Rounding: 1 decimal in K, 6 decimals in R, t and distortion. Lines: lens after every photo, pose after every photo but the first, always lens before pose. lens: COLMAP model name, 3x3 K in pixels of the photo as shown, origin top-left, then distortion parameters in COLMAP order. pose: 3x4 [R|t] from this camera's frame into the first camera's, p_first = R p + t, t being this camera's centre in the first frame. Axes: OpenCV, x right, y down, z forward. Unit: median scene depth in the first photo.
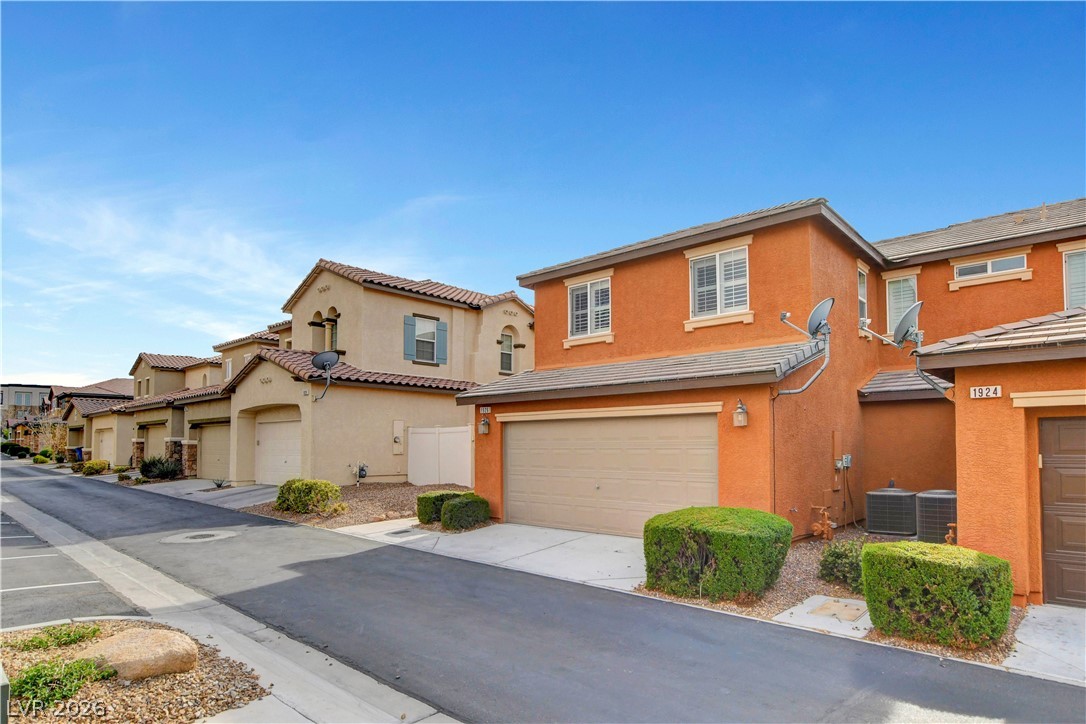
lens RADIAL K [[613.4, 0, 545.4], [0, 613.4, 415.9], [0, 0, 1]] dist [-0.029424, 0.000791]
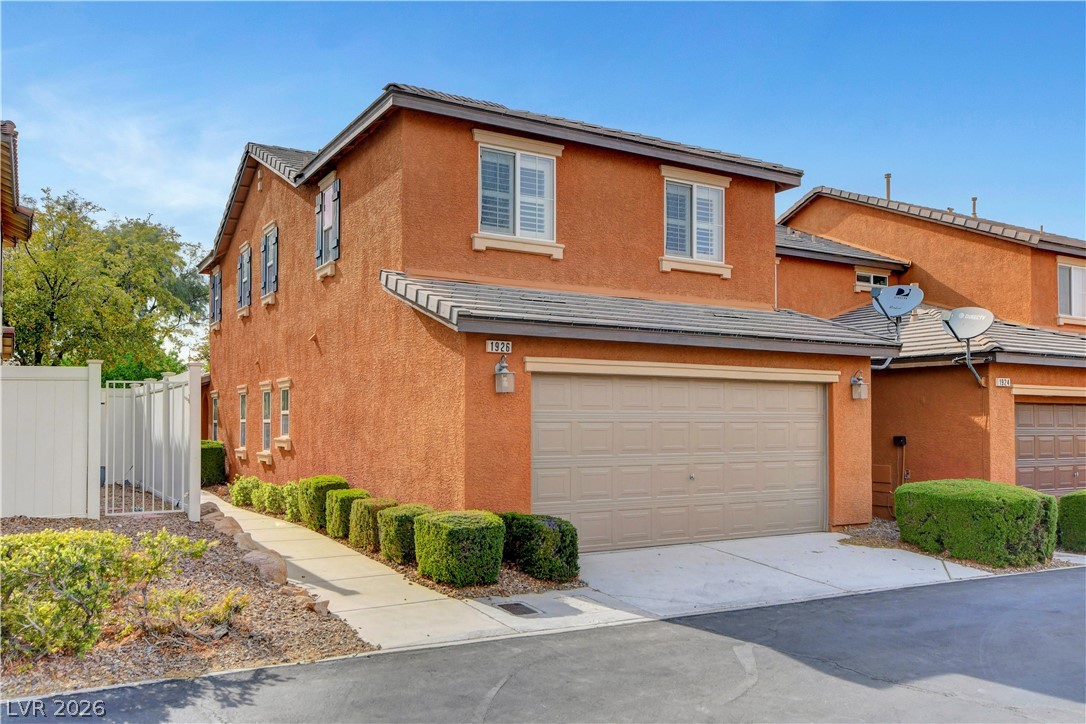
lens RADIAL K [[878.2, 0, 549.6], [0, 878.2, 385.0], [0, 0, 1]] dist [0.006186, 0.013501]
pose [[0.288715, 0.045040, 0.956355, -0.886755], [-0.050077, 0.998236, -0.031894, 0.049373], [-0.956105, -0.038683, 0.290461, 0.833661]]
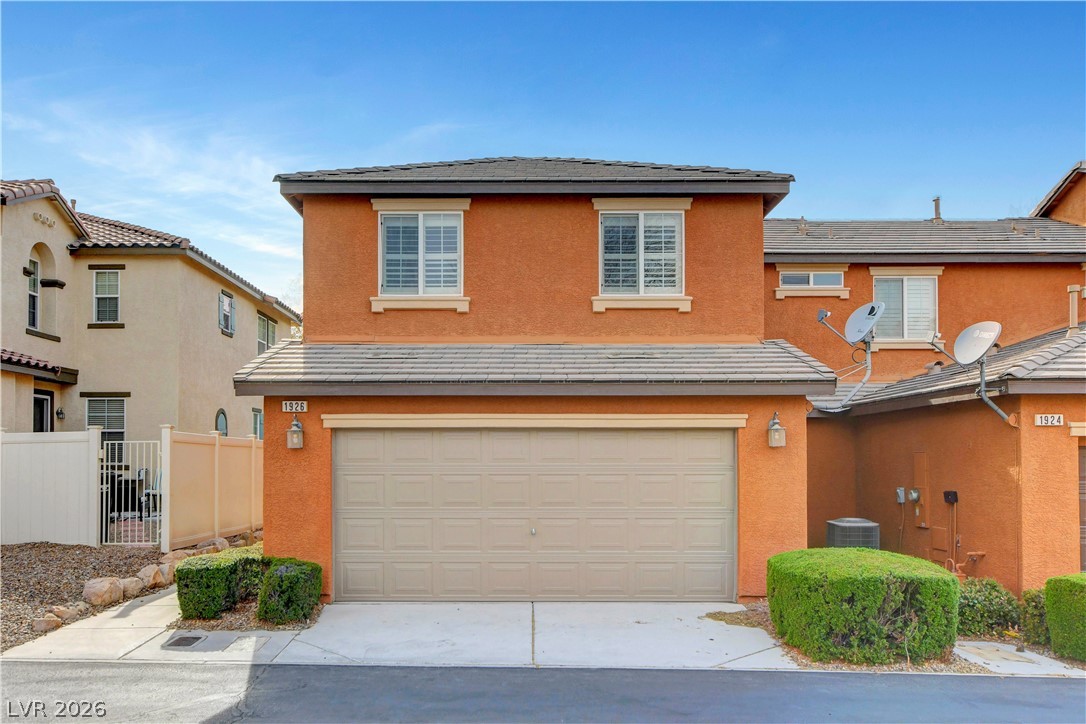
lens RADIAL K [[888.8, 0, 509.7], [0, 888.8, 441.9], [0, 0, 1]] dist [-0.007349, 0.003223]
pose [[0.745674, 0.019787, 0.666017, -0.554367], [-0.035726, 0.999308, 0.010310, 0.008650], [-0.665352, -0.031482, 0.745866, 0.289648]]
